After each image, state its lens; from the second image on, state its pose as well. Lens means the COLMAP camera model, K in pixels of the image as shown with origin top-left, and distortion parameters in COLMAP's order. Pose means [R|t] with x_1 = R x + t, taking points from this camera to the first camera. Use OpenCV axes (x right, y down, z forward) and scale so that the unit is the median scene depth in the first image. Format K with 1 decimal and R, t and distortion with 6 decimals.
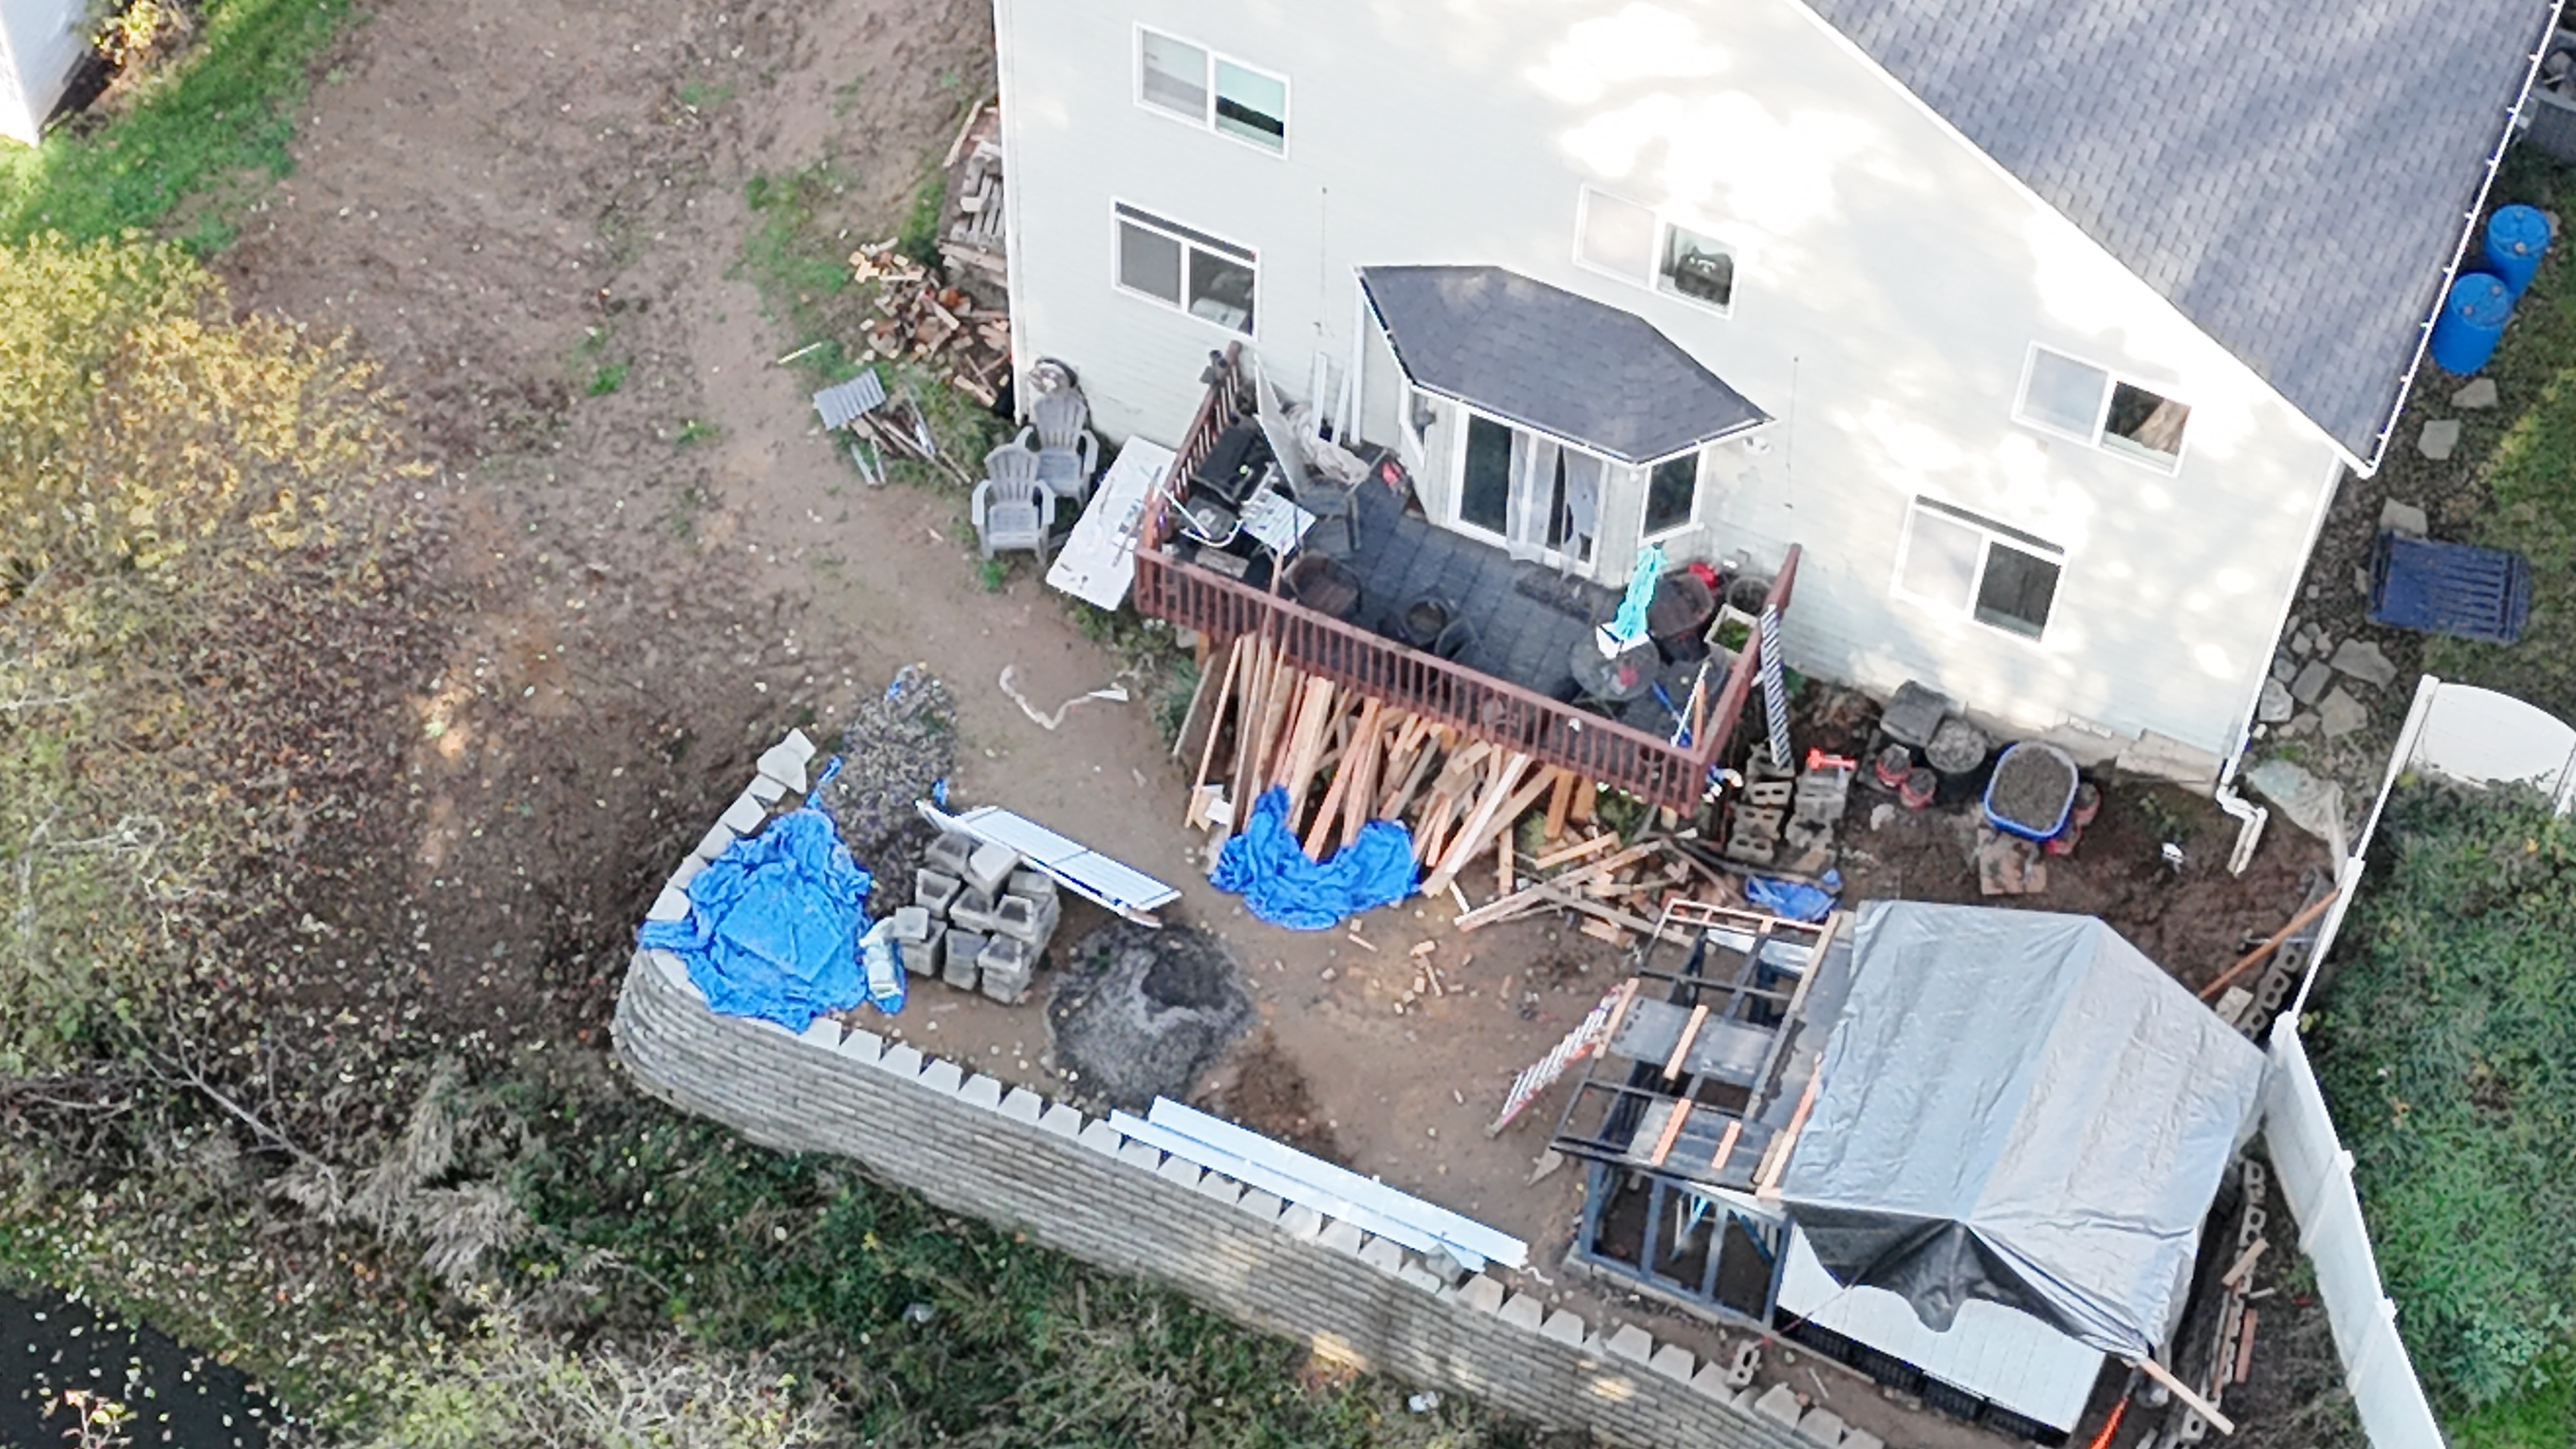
lens RADIAL K [[5451.2, 0, 1280.3], [0, 5451.2, 702.7], [0, 0, 1]] dist [0.287780, -1.500993]
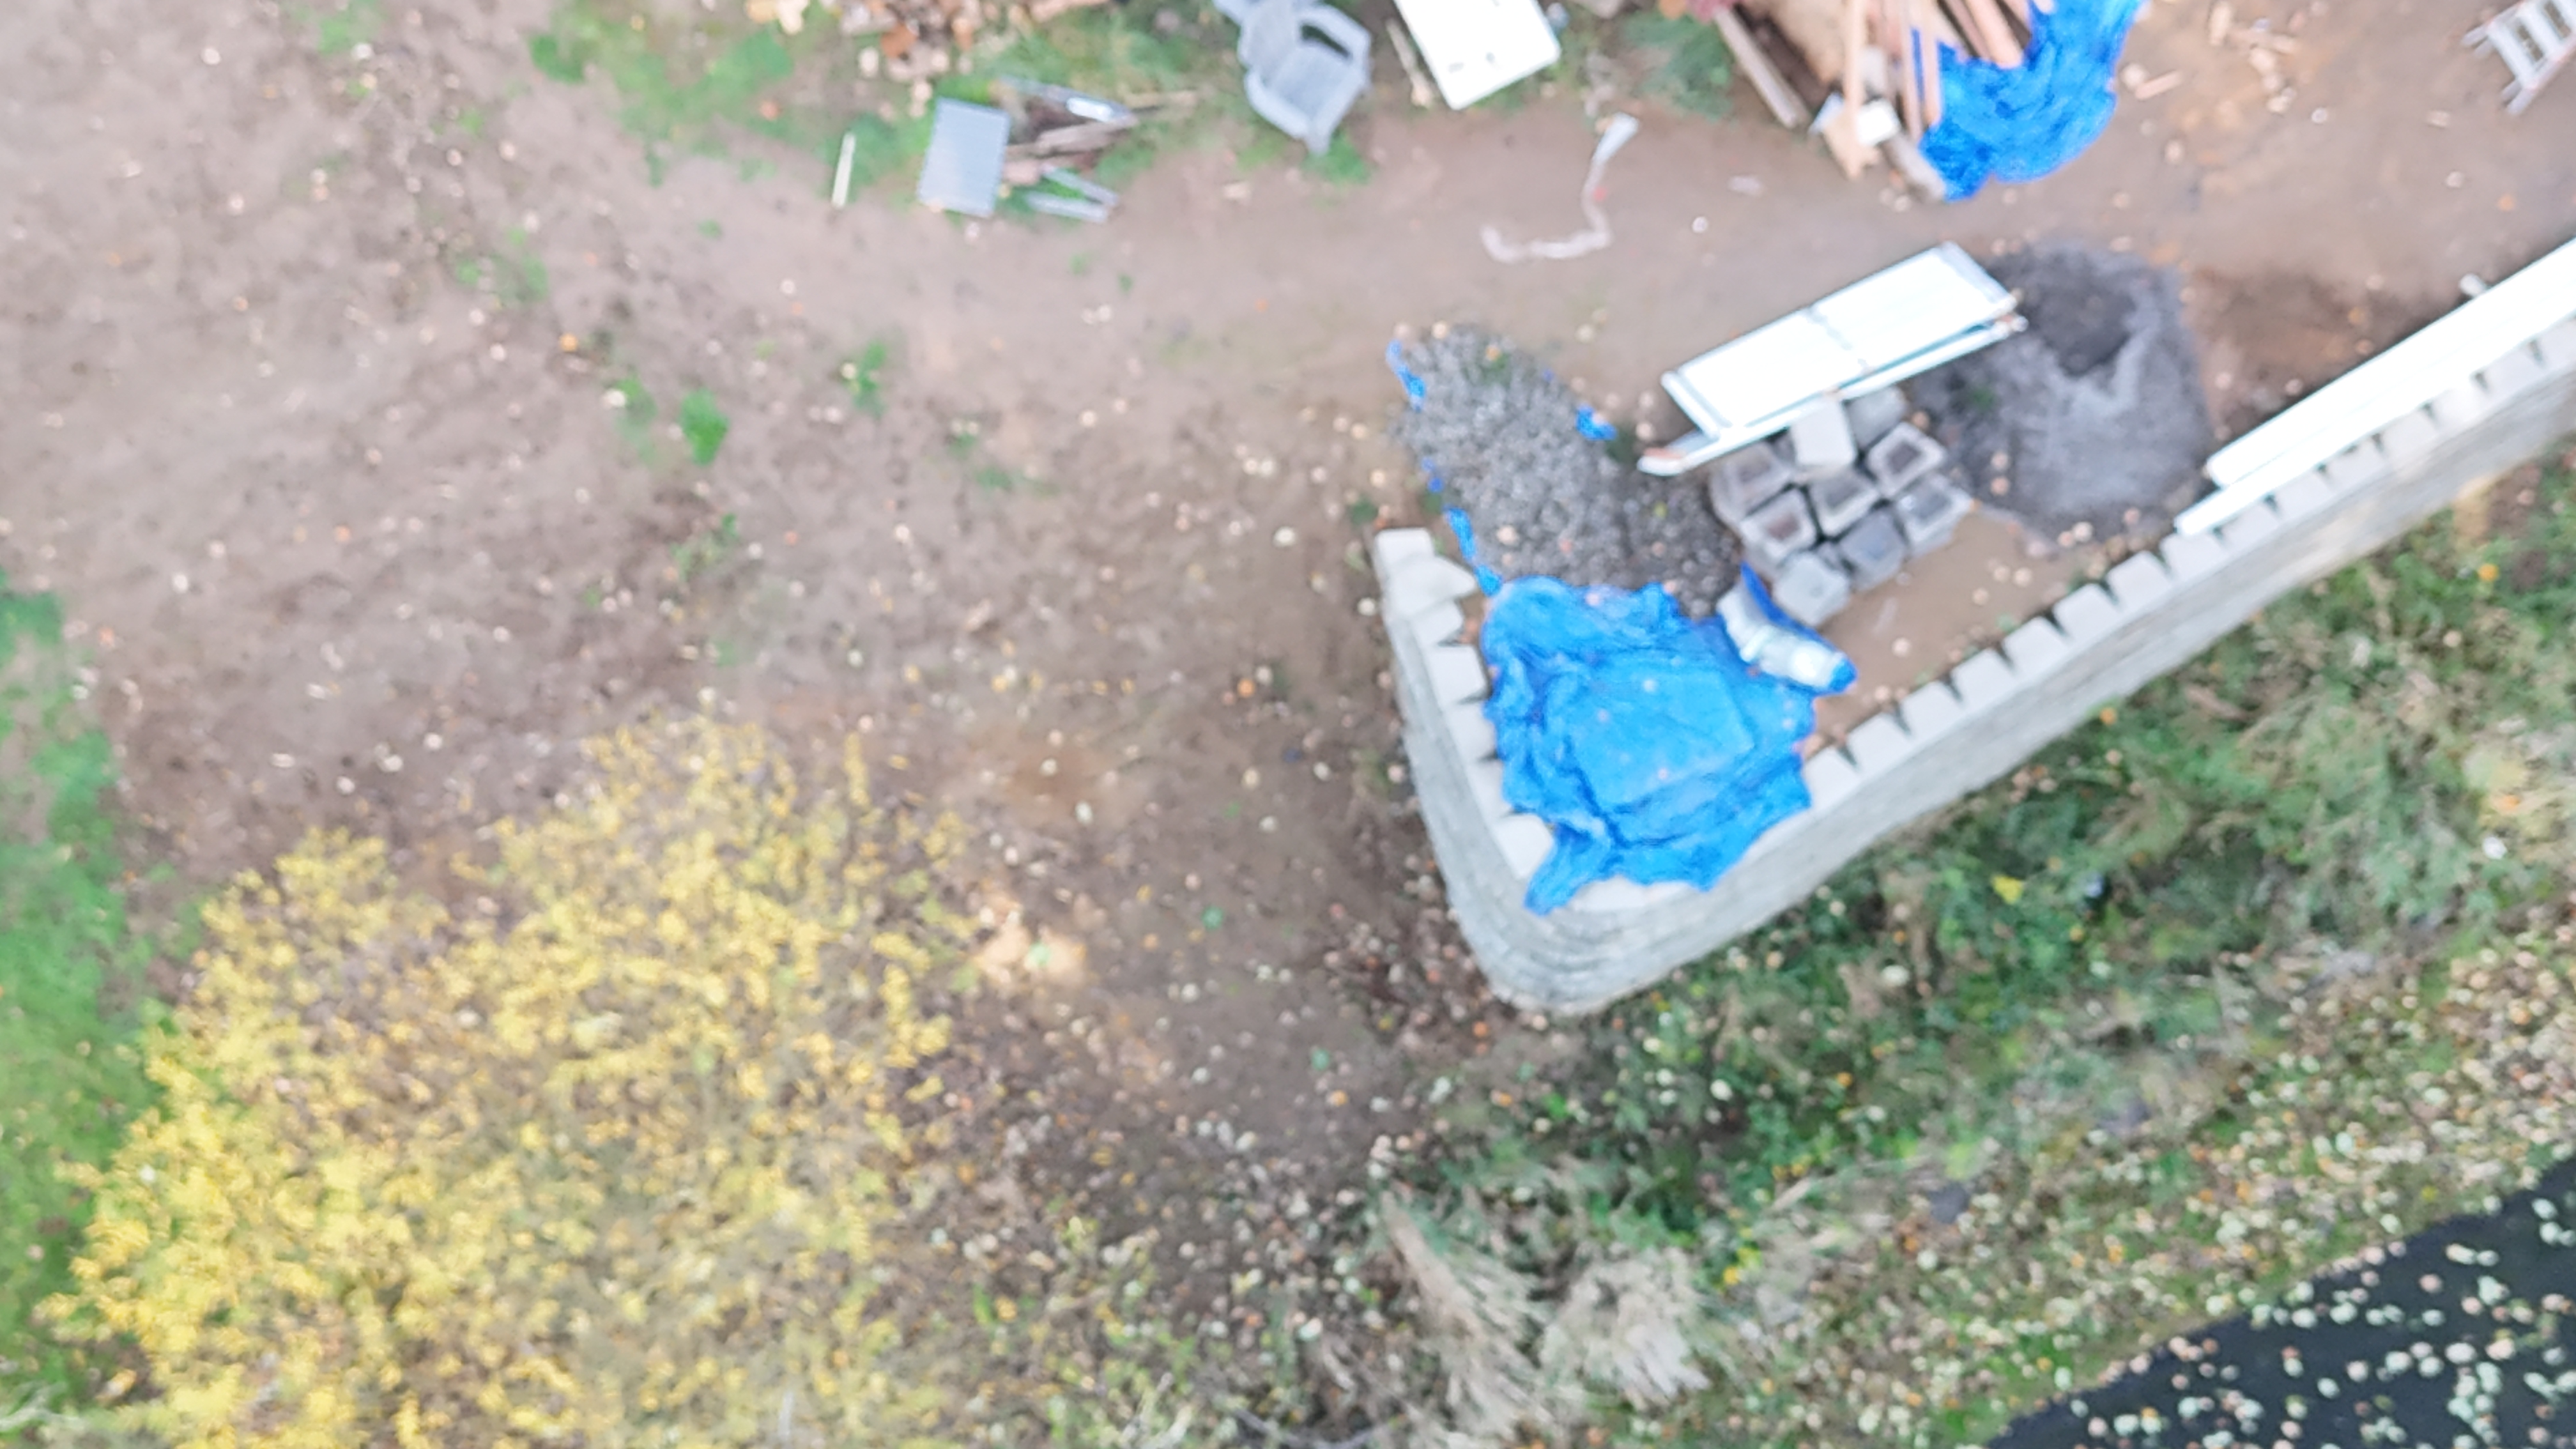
lens RADIAL K [[3855.8, 0, 1285.2], [0, 3855.8, 711.5], [0, 0, 1]] dist [0.233112, -0.896927]
pose [[0.587765, -0.797192, 0.137901, -0.181011], [0.692690, 0.583942, 0.423311, -0.195521], [-0.417986, -0.153285, 0.895428, 0.579019]]
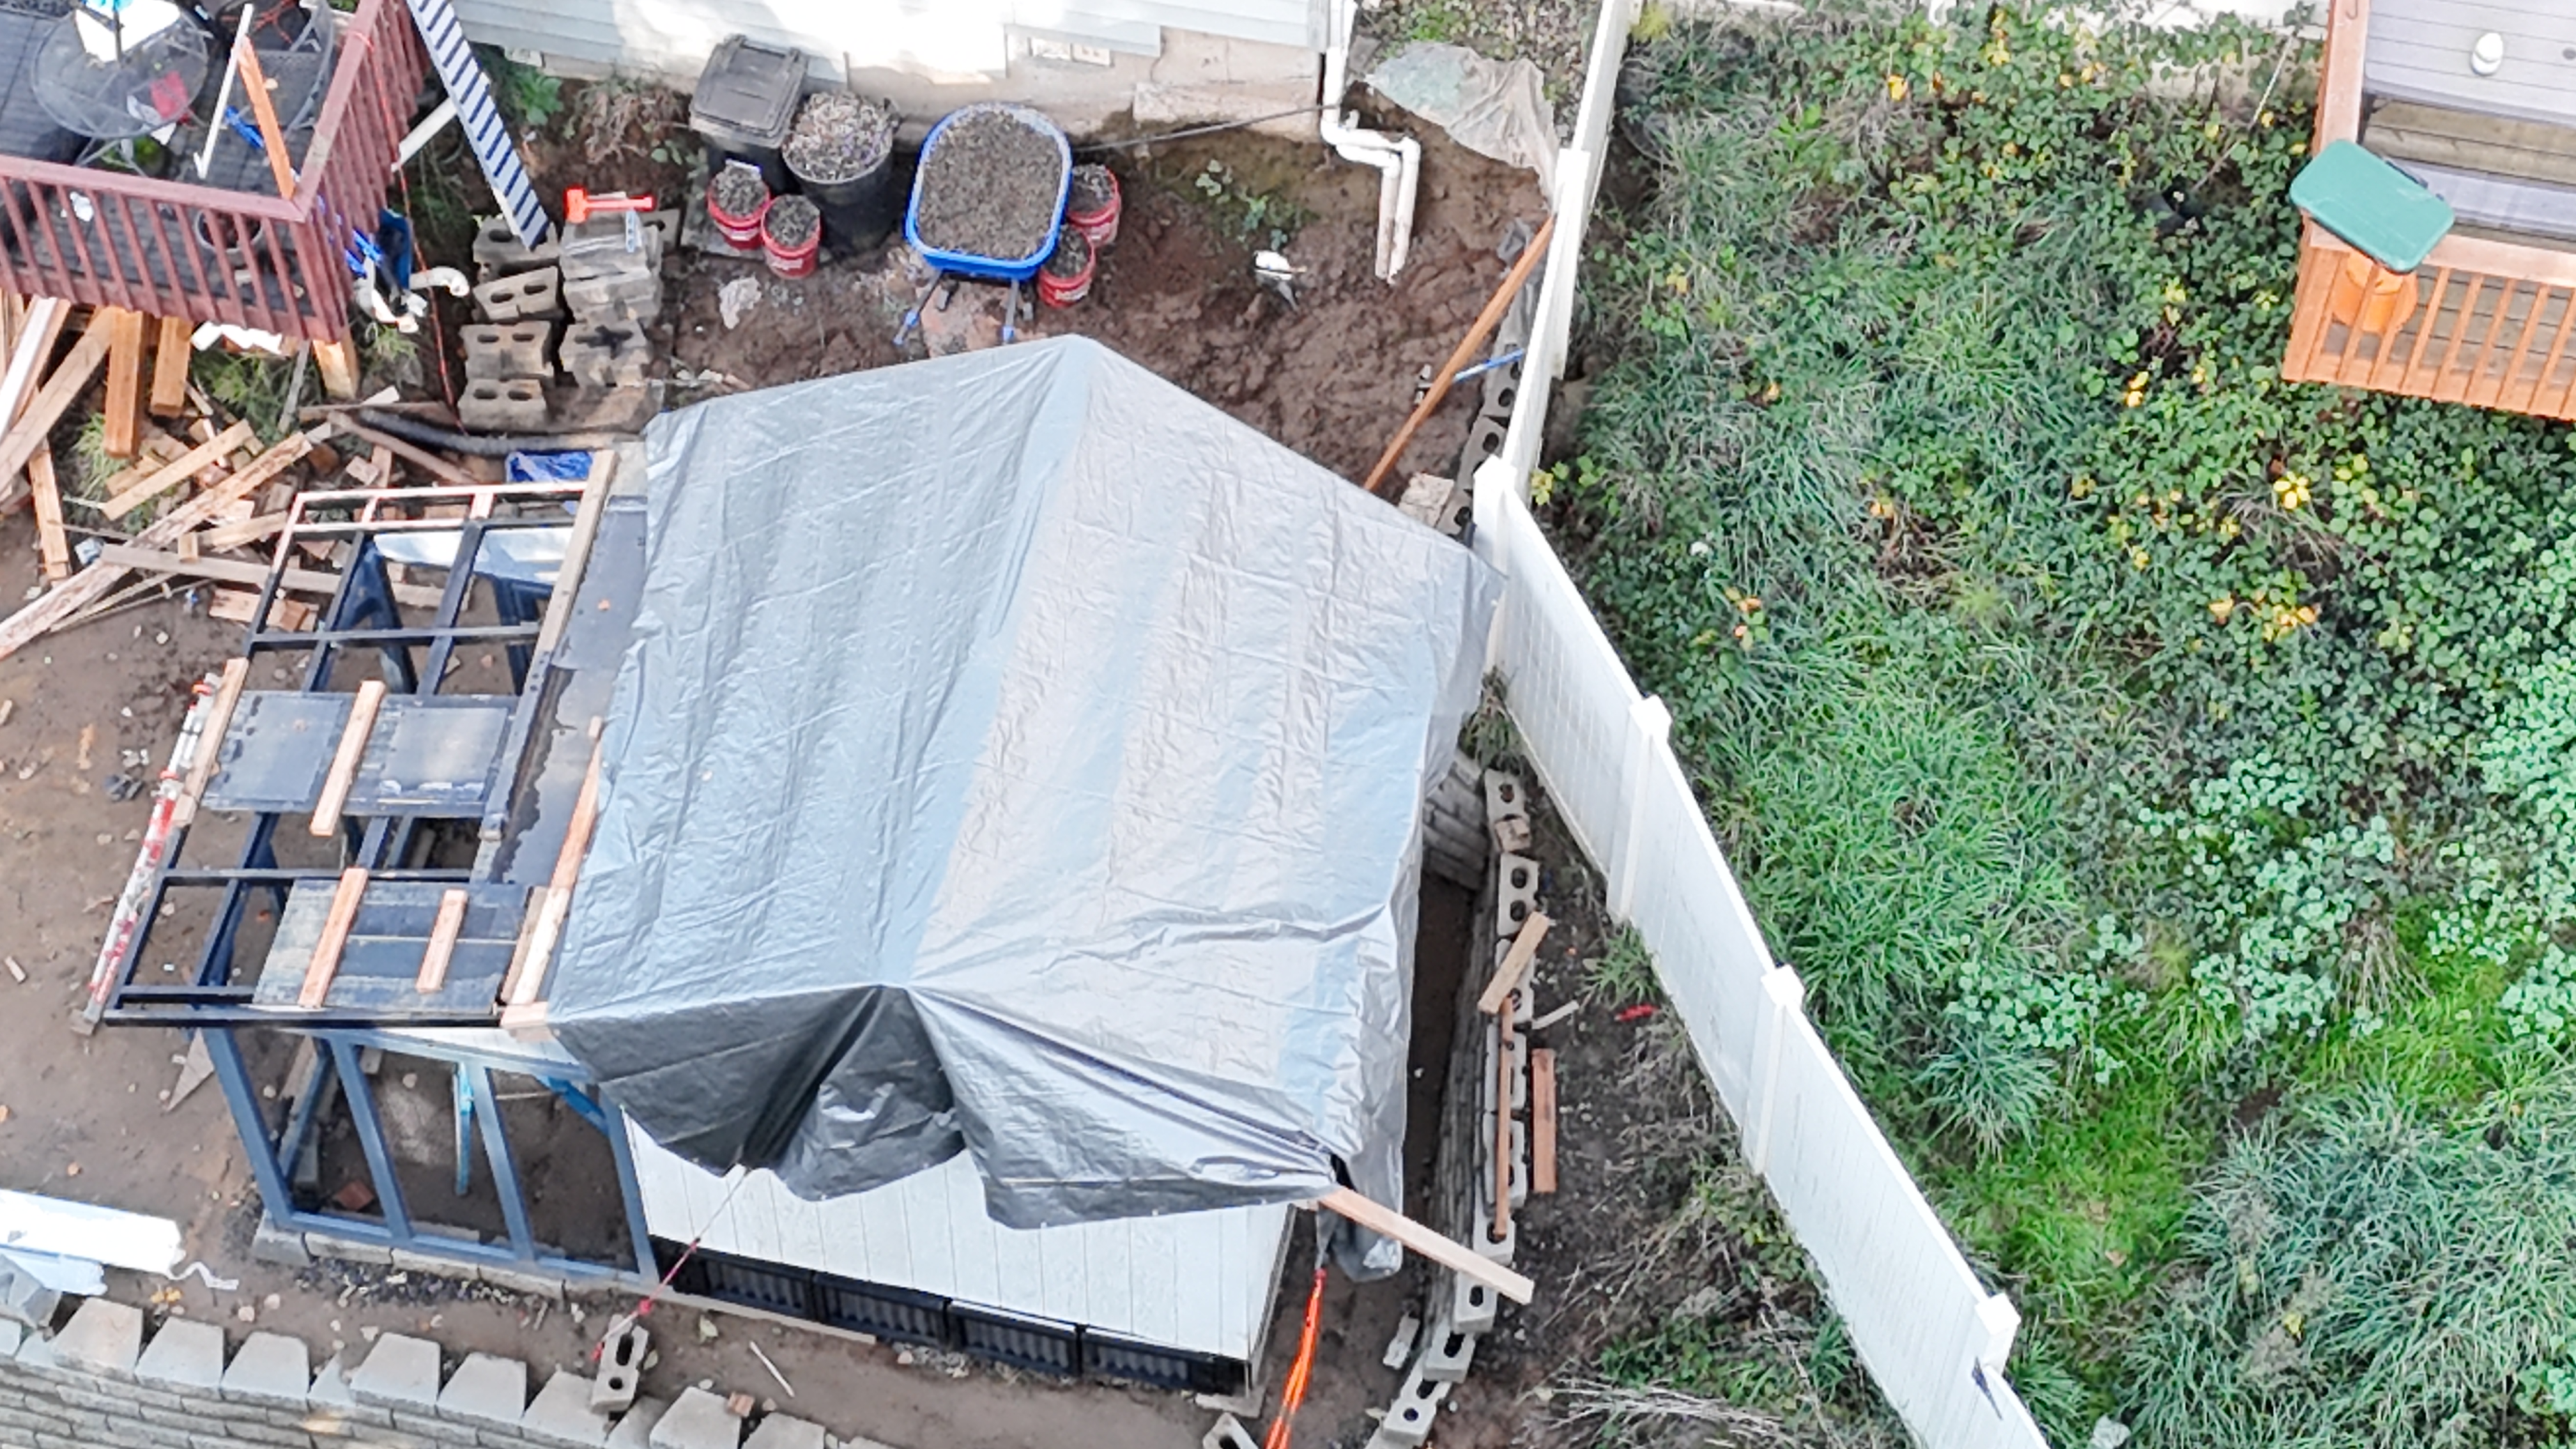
lens RADIAL K [[5451.2, 0, 1280.3], [0, 5451.2, 702.7], [0, 0, 1]] dist [0.287780, -1.500993]
pose [[0.975559, -0.194912, 0.101456, 0.098493], [0.193959, 0.980820, 0.019275, 0.058724], [-0.103267, 0.000875, 0.994653, 0.455213]]
